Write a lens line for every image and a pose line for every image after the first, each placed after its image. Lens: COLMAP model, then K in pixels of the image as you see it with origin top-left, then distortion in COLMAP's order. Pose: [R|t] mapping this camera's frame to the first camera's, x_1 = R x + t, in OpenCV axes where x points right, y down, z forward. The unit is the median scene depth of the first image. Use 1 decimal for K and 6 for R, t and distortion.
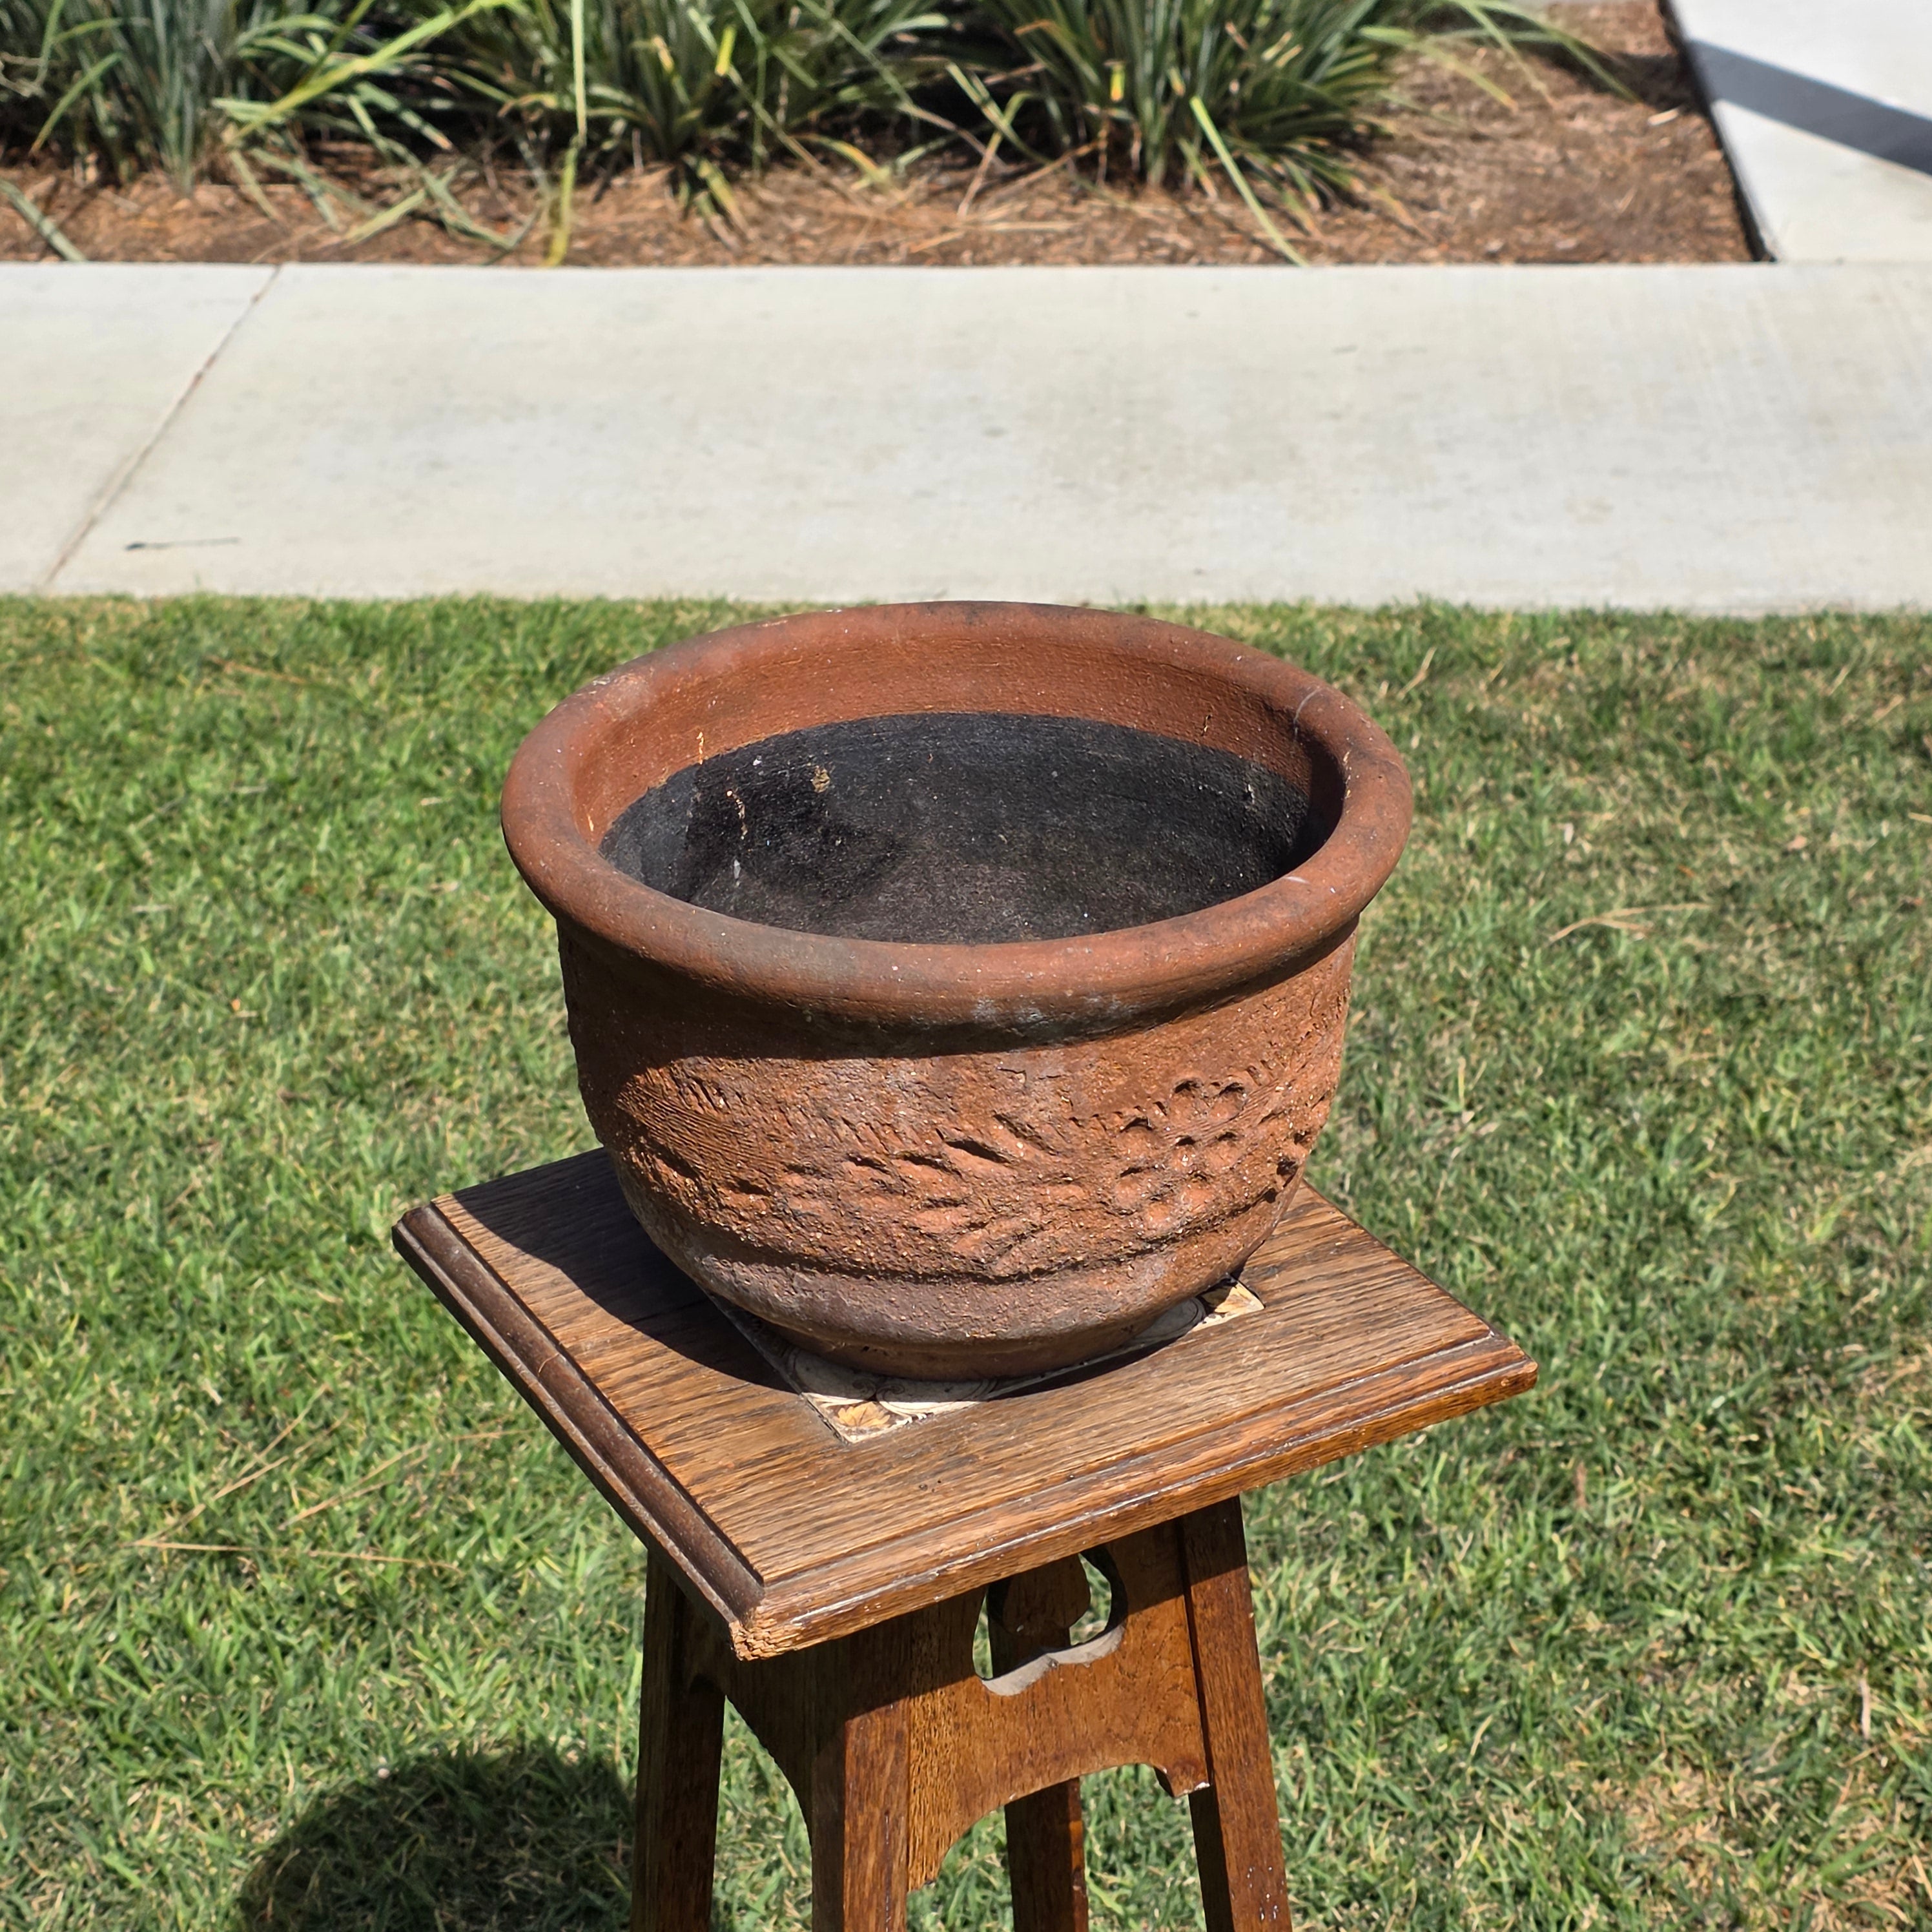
lens RADIAL K [[3788.8, 0, 977.2], [0, 3788.8, 936.8], [0, 0, 1]] dist [0.269214, -1.091931]
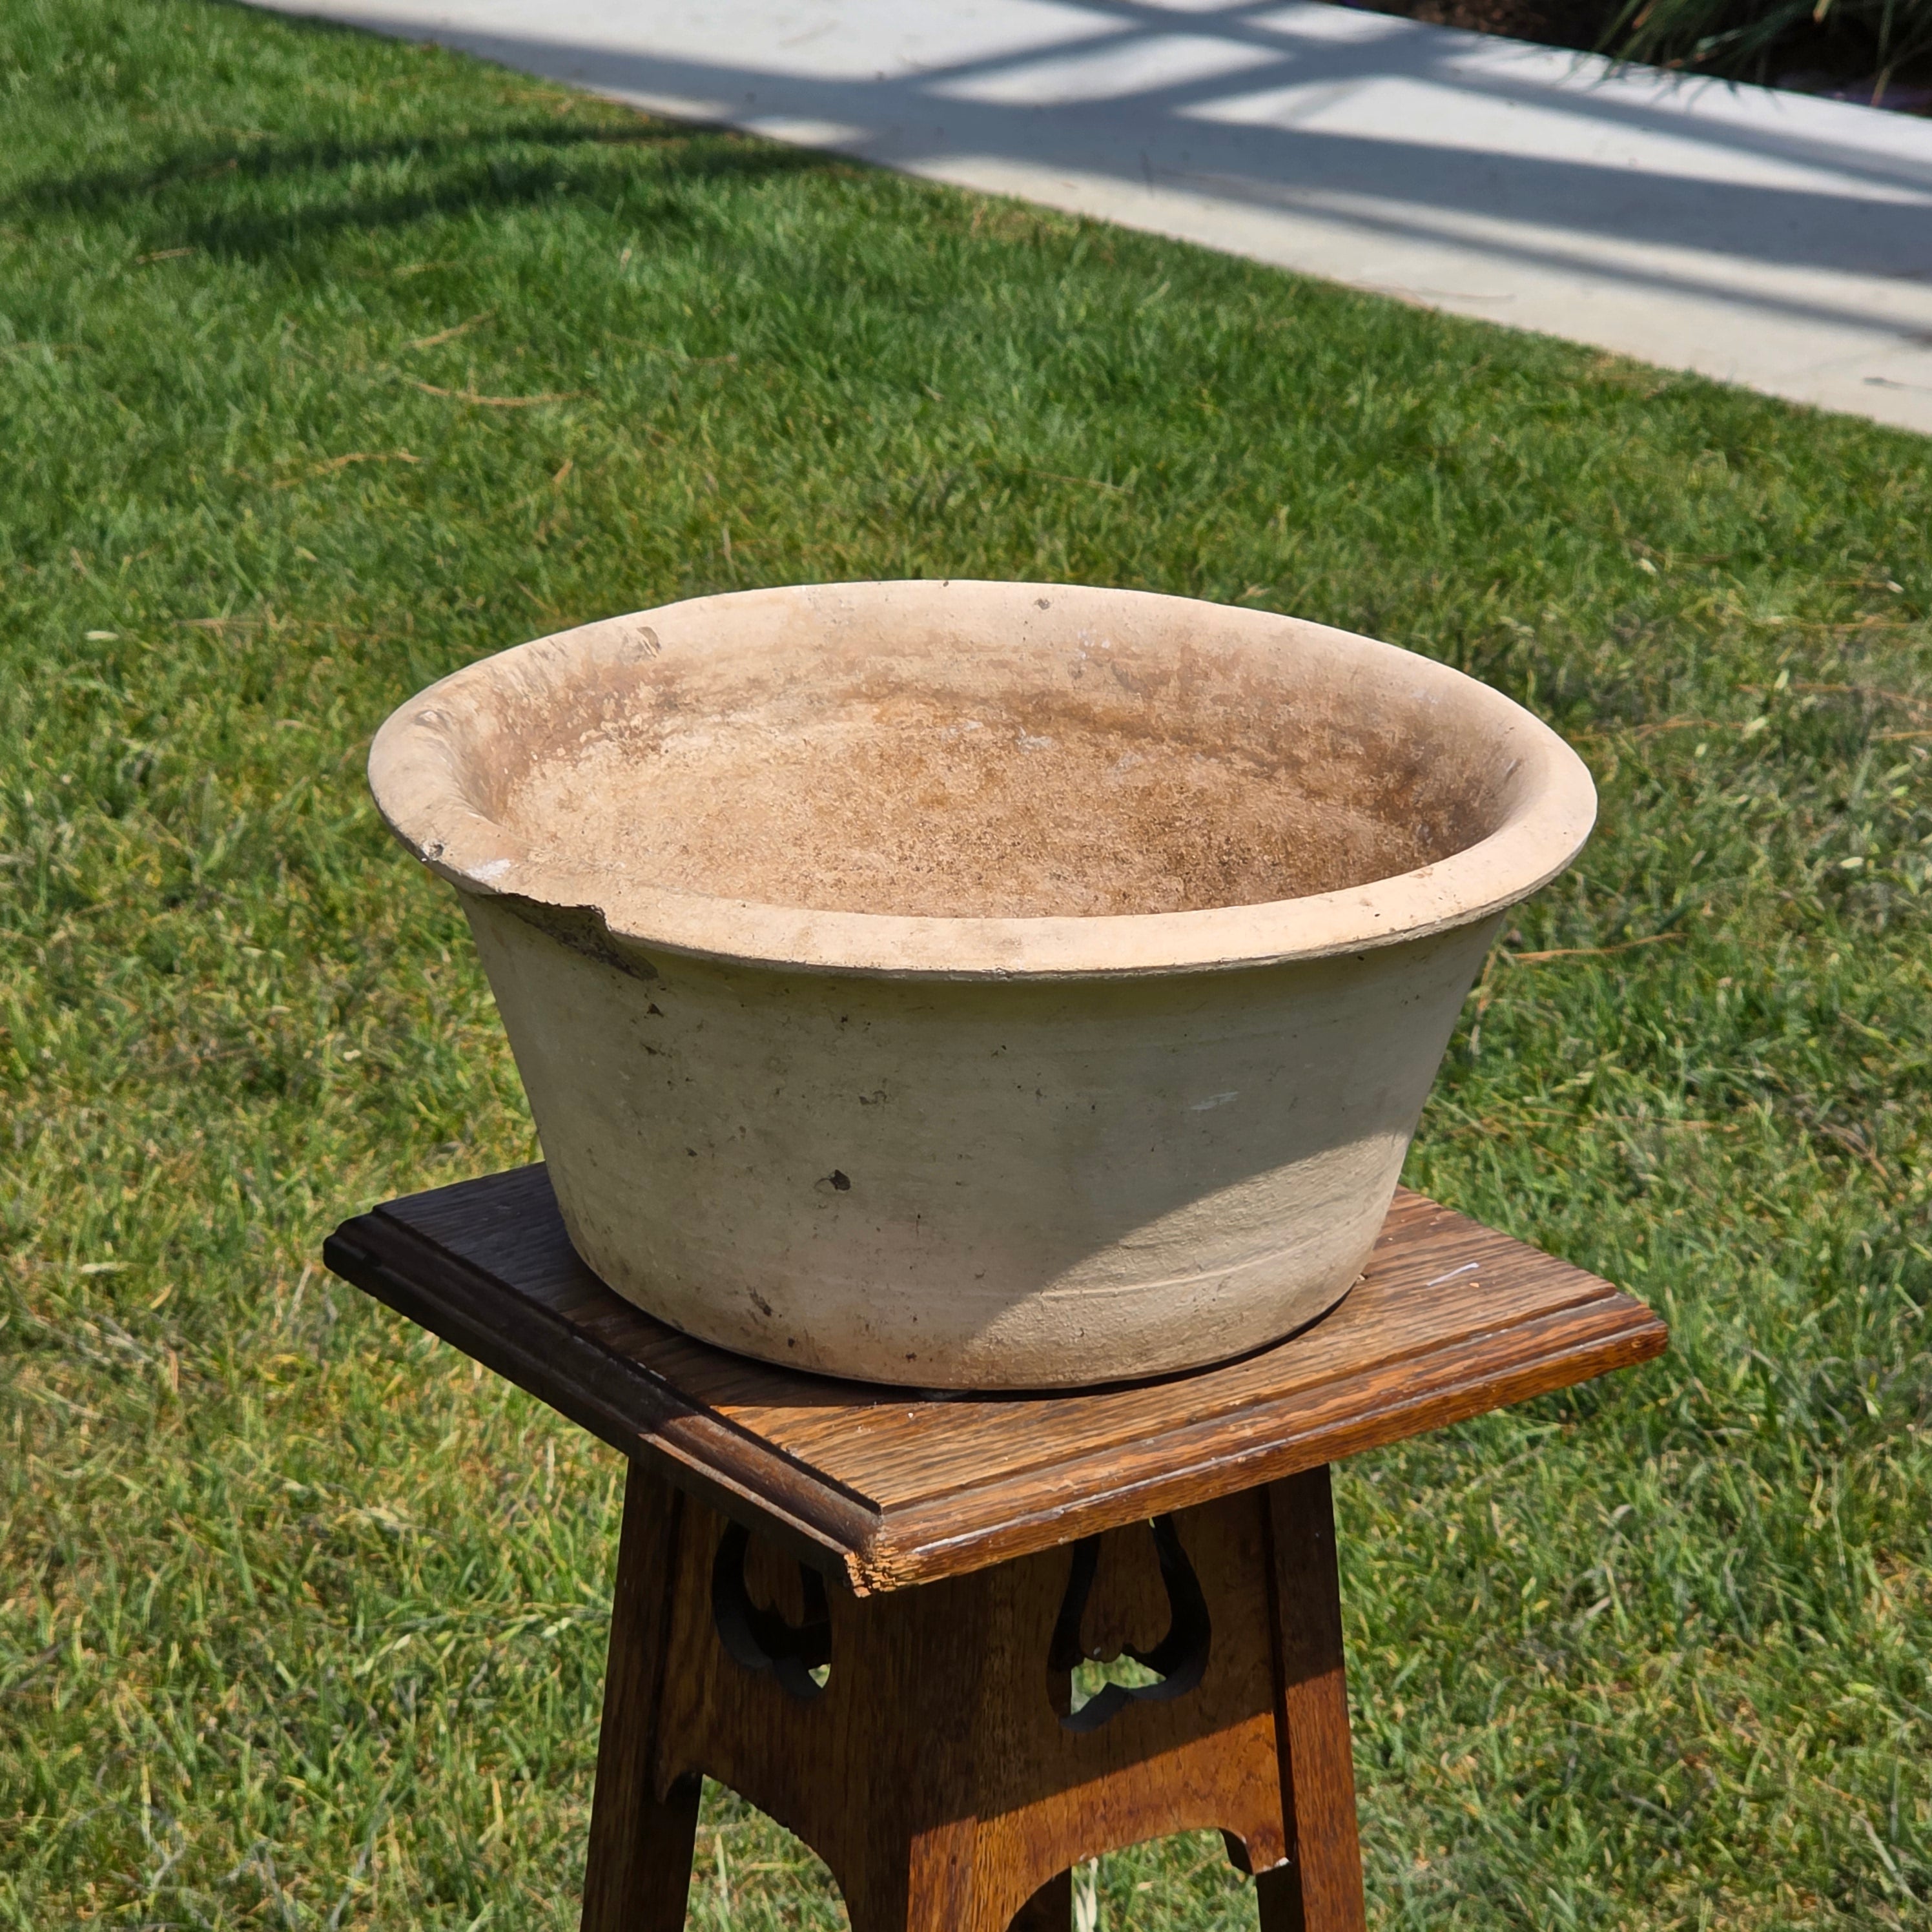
lens RADIAL K [[5747.6, 0, 968.8], [0, 5747.6, 931.4], [0, 0, 1]] dist [-0.795017, 12.194493]
pose [[0.991421, -0.007572, 0.130485, -0.090276], [0.025059, 0.990812, -0.132901, 0.092086], [-0.128280, 0.135031, 0.982502, -0.143835]]
